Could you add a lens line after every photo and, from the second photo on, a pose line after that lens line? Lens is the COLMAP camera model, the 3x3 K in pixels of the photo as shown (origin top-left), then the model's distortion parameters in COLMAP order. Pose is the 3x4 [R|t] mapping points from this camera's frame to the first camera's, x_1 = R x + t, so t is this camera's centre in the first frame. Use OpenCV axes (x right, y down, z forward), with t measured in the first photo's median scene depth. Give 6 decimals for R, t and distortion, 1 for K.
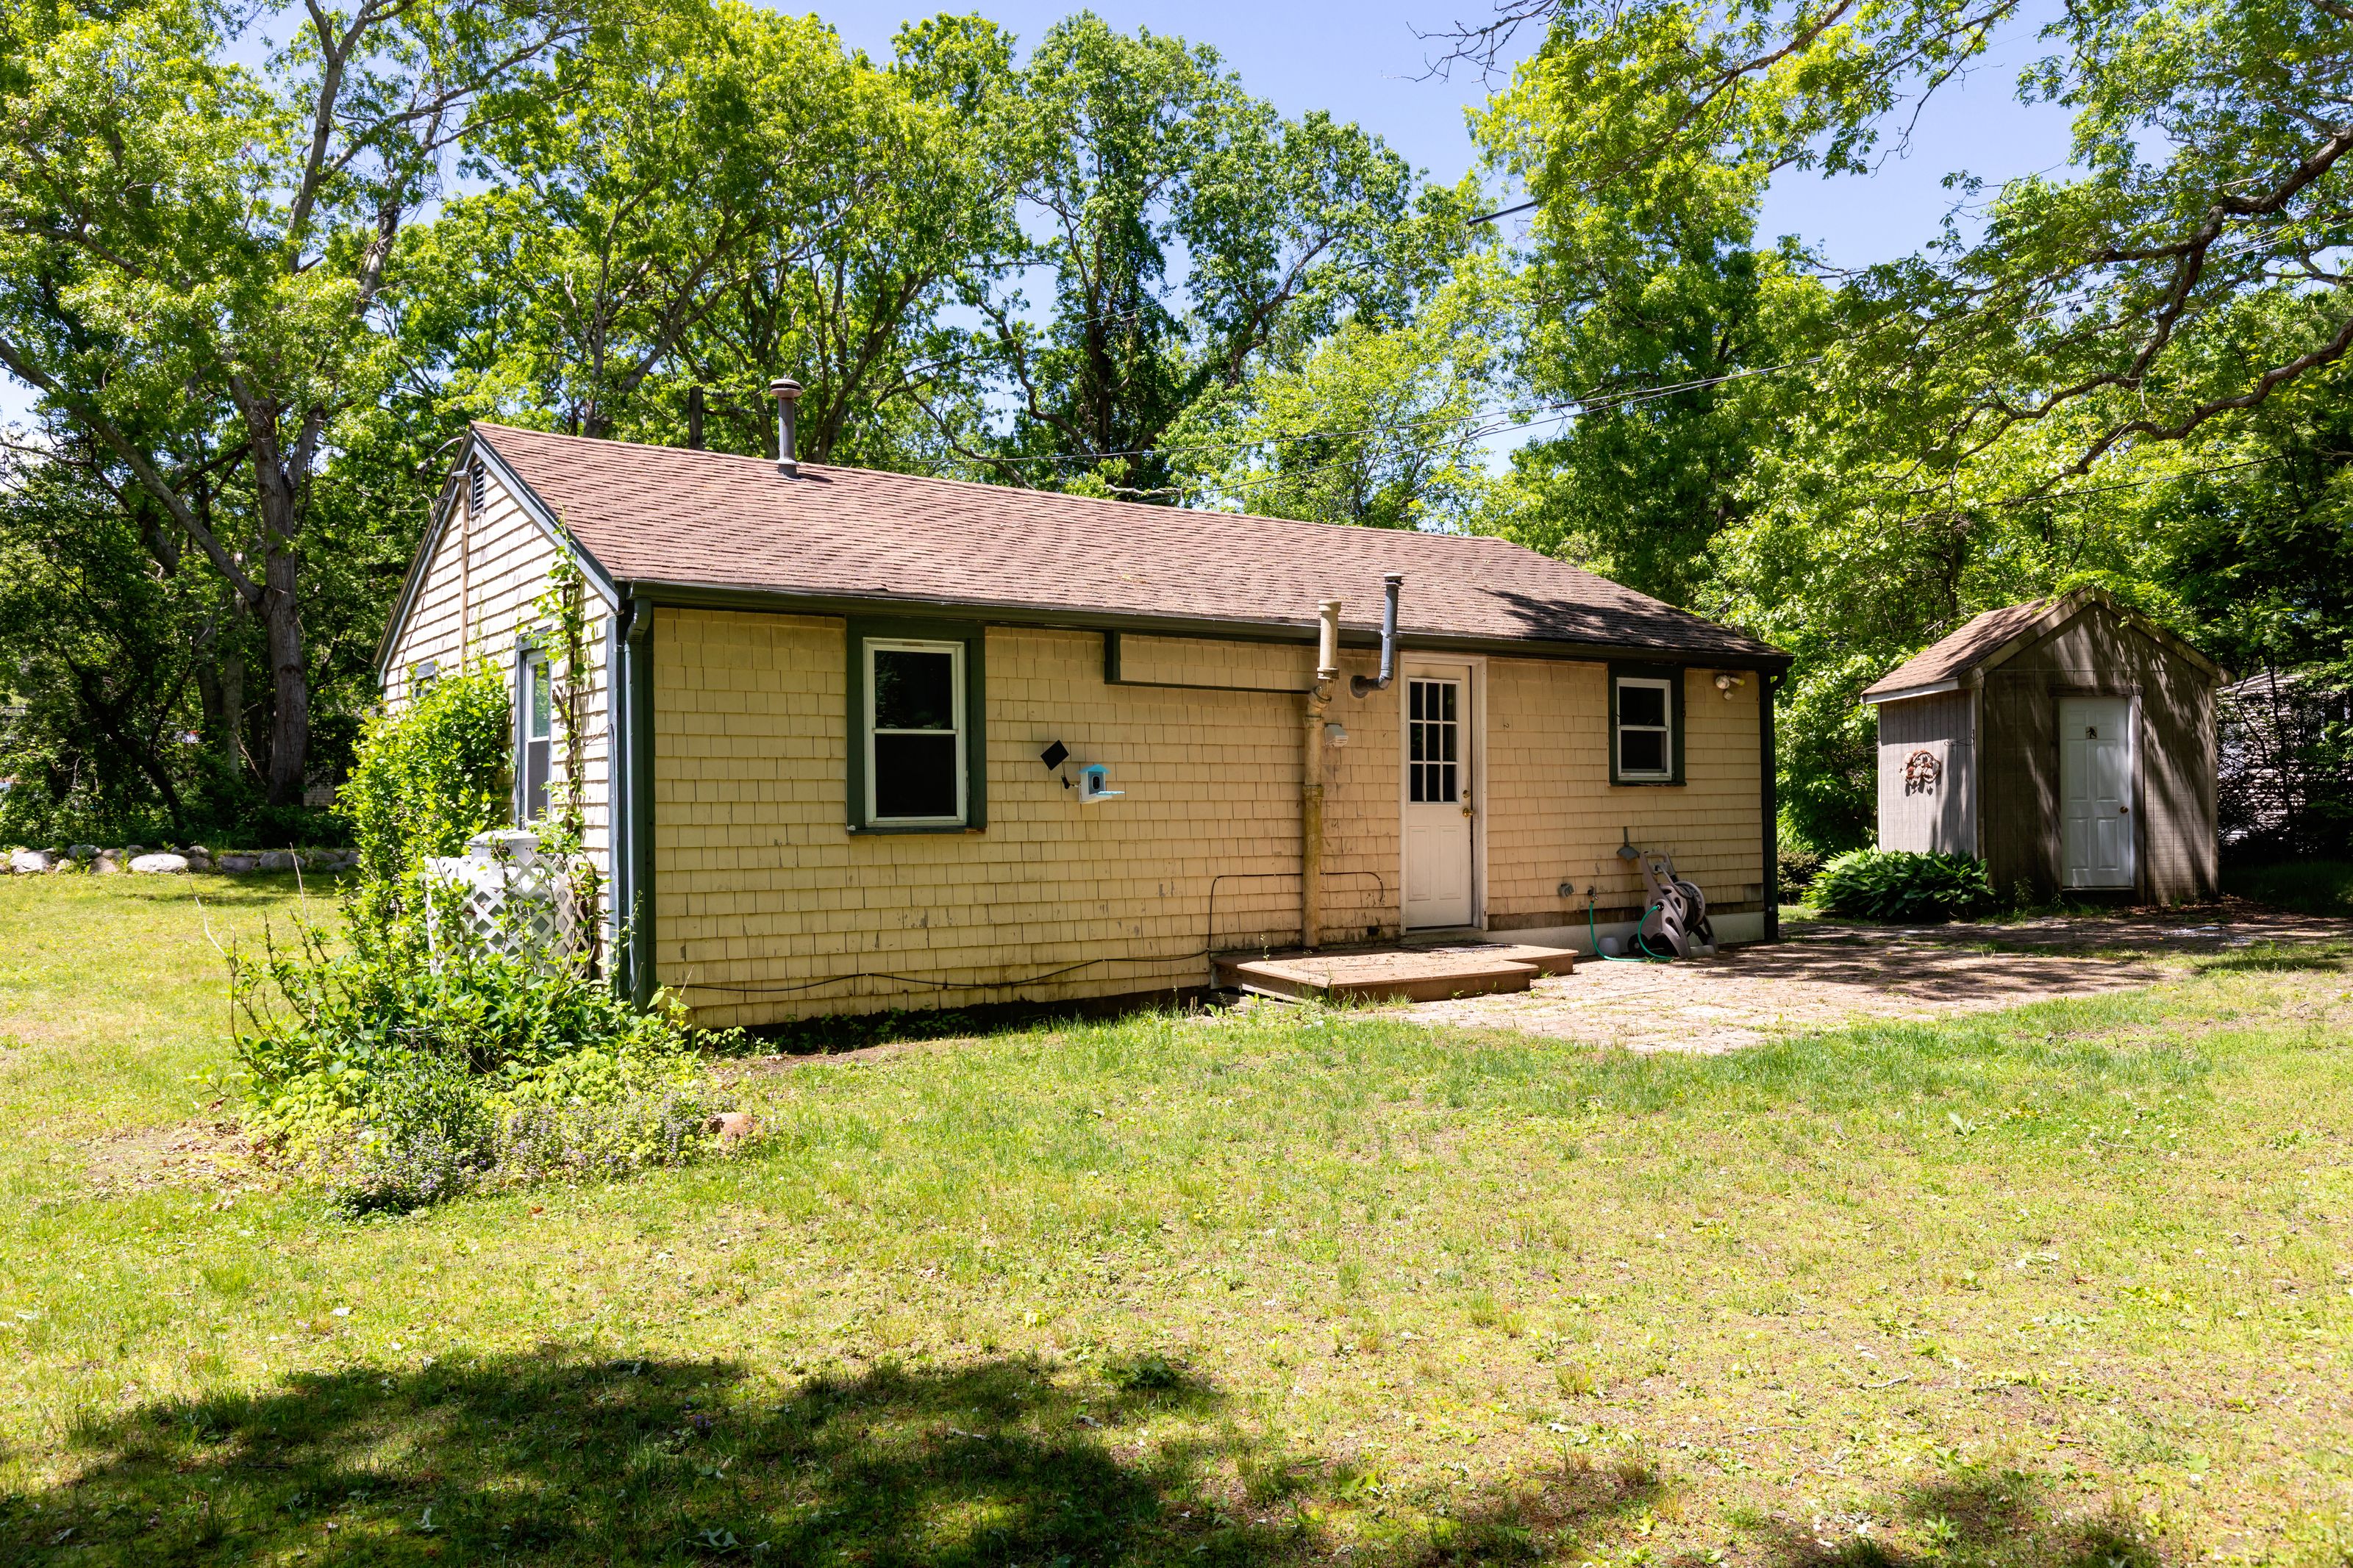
lens RADIAL K [[1798.3, 0, 1175.8], [0, 1798.3, 773.6], [0, 0, 1]] dist [-0.002412, -0.002590]
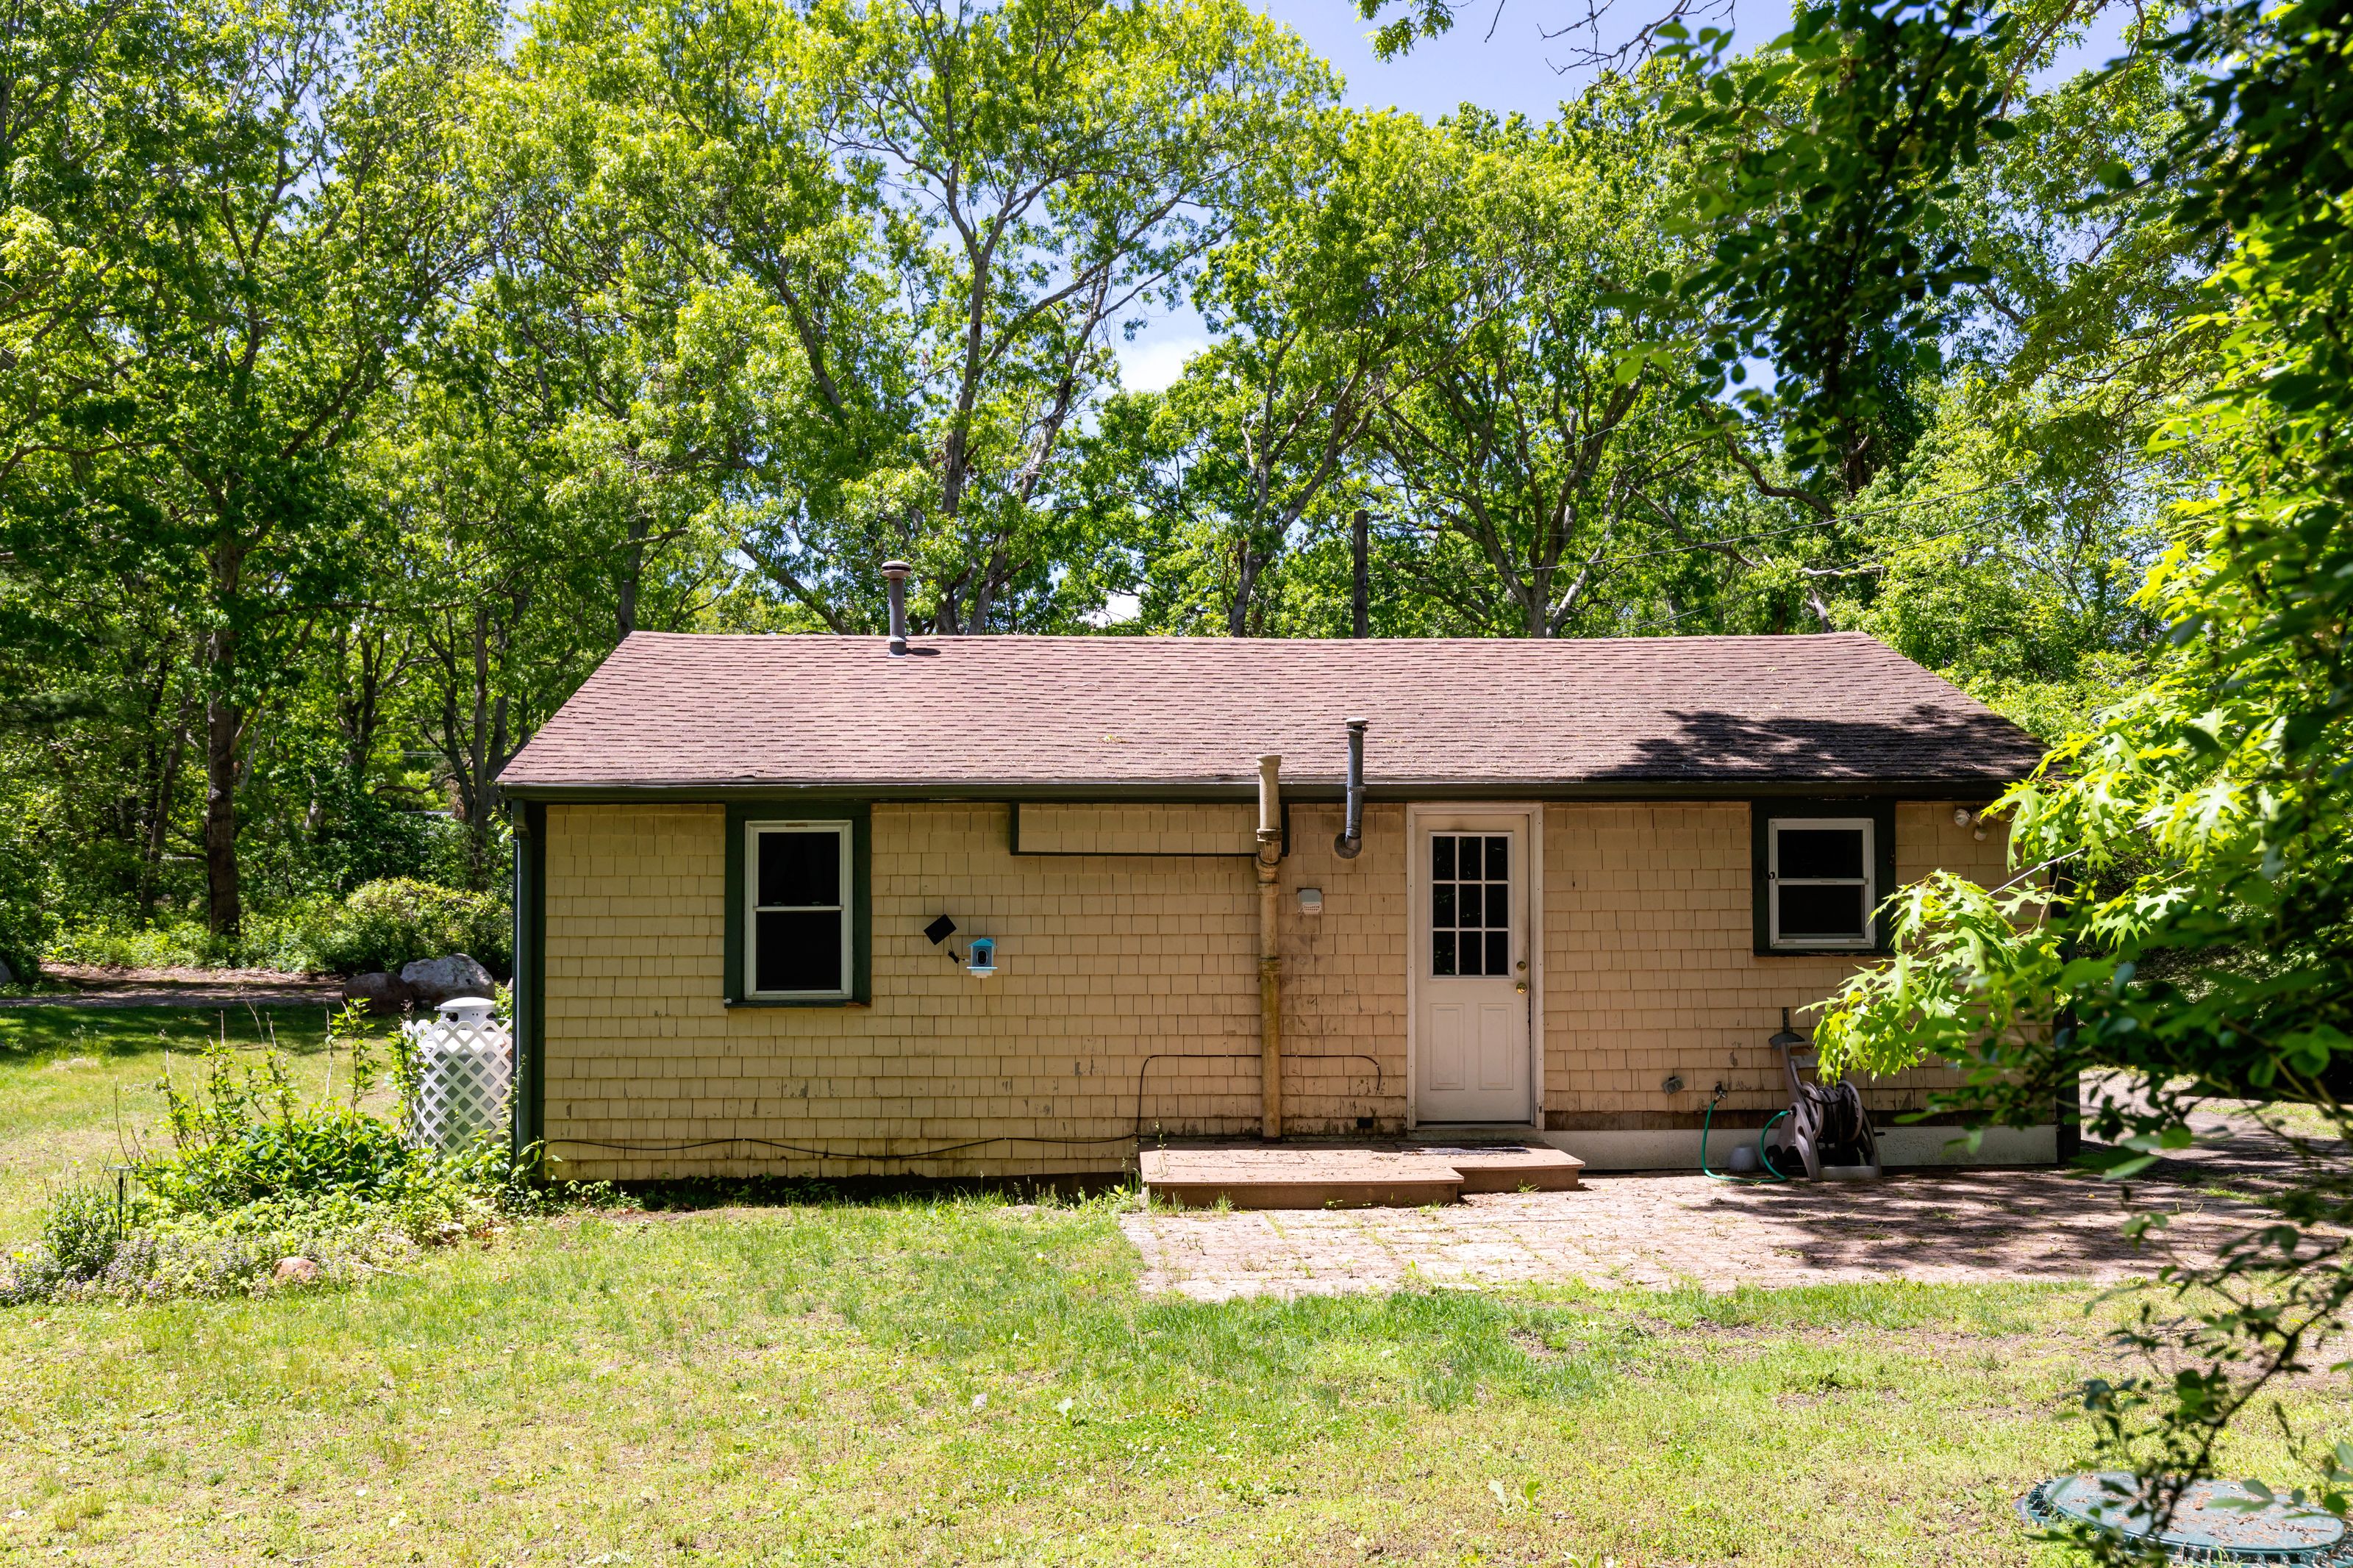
lens RADIAL K [[1971.6, 0, 1177.1], [0, 1971.6, 797.5], [0, 0, 1]] dist [0.006990, 0.002975]
pose [[0.828891, -0.031040, -0.558549, 0.641930], [0.009269, 0.999084, -0.041766, -0.035768], [0.559334, 0.029443, 0.828420, 0.160181]]
